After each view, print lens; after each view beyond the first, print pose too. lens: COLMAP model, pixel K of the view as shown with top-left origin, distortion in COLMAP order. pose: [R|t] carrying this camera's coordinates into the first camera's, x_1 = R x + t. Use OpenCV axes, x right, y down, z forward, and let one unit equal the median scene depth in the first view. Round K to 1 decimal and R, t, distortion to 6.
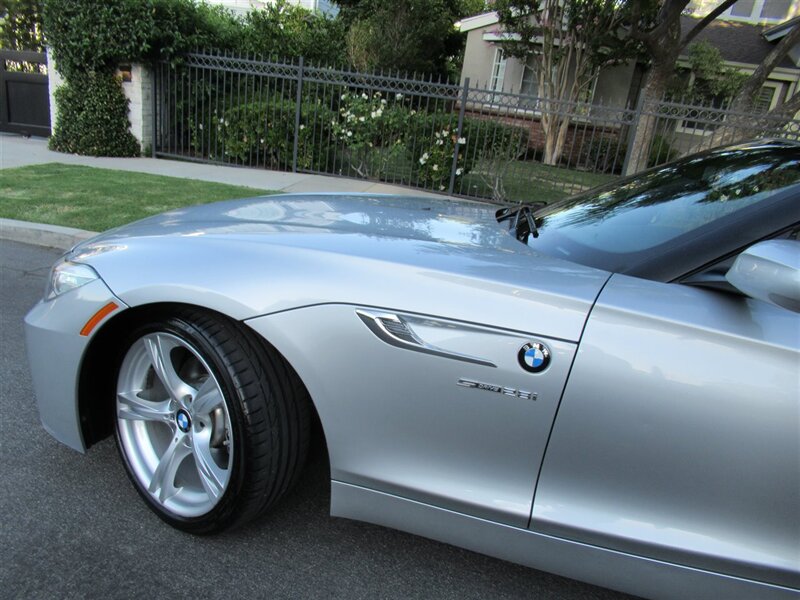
lens RADIAL K [[596.2, 0, 400.0], [0, 596.2, 300.0], [0, 0, 1]] dist [-0.013477, 0.000714]
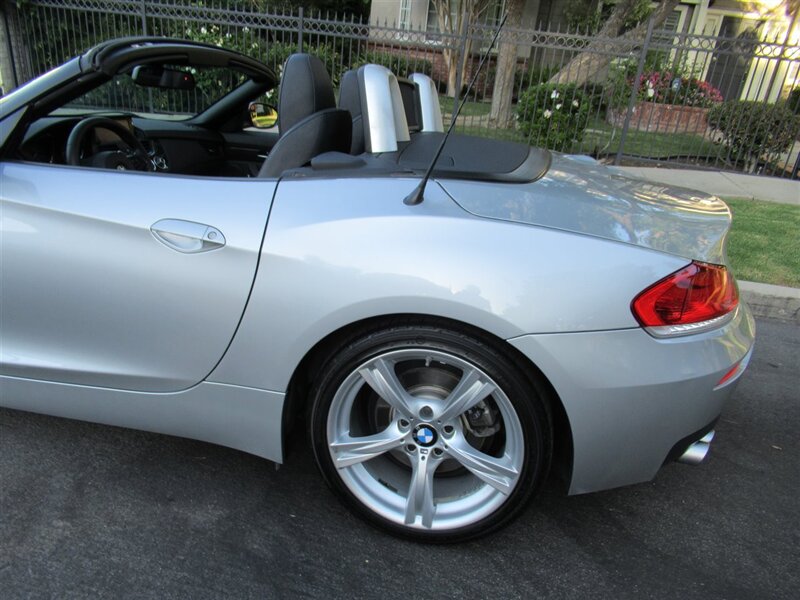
lens RADIAL K [[567.0, 0, 370.4], [0, 567.0, 292.4], [0, 0, 1]] dist [-0.001852, -0.000220]
pose [[0.999511, -0.030959, 0.004321, 0.187618], [0.030472, 0.995809, 0.086229, 0.026963], [-0.006973, -0.086055, 0.996266, -0.007509]]
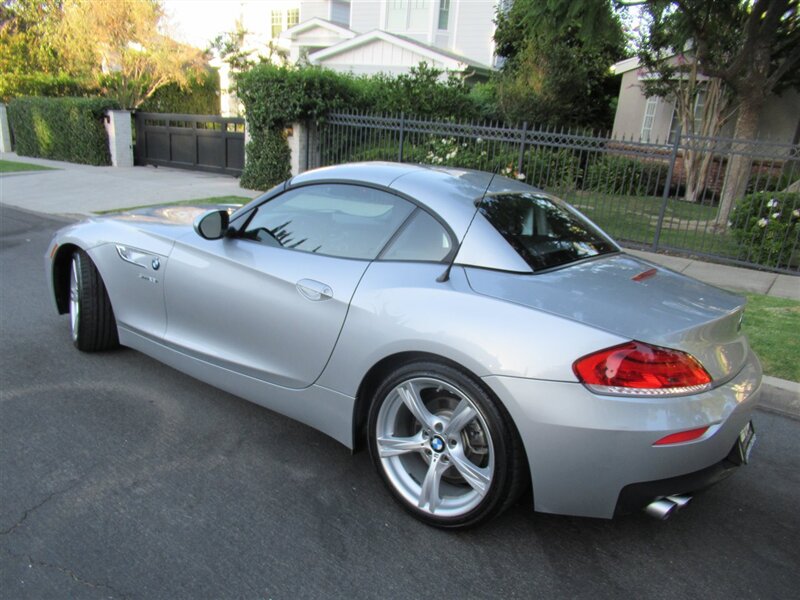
lens RADIAL K [[594.8, 0, 400.0], [0, 594.8, 300.0], [0, 0, 1]] dist [-0.014780, 0.018319]
pose [[0.919208, 0.066766, -0.388070, 0.317031], [-0.092210, 0.994616, -0.047297, 0.041234], [0.382823, 0.079260, 0.920415, -0.113282]]
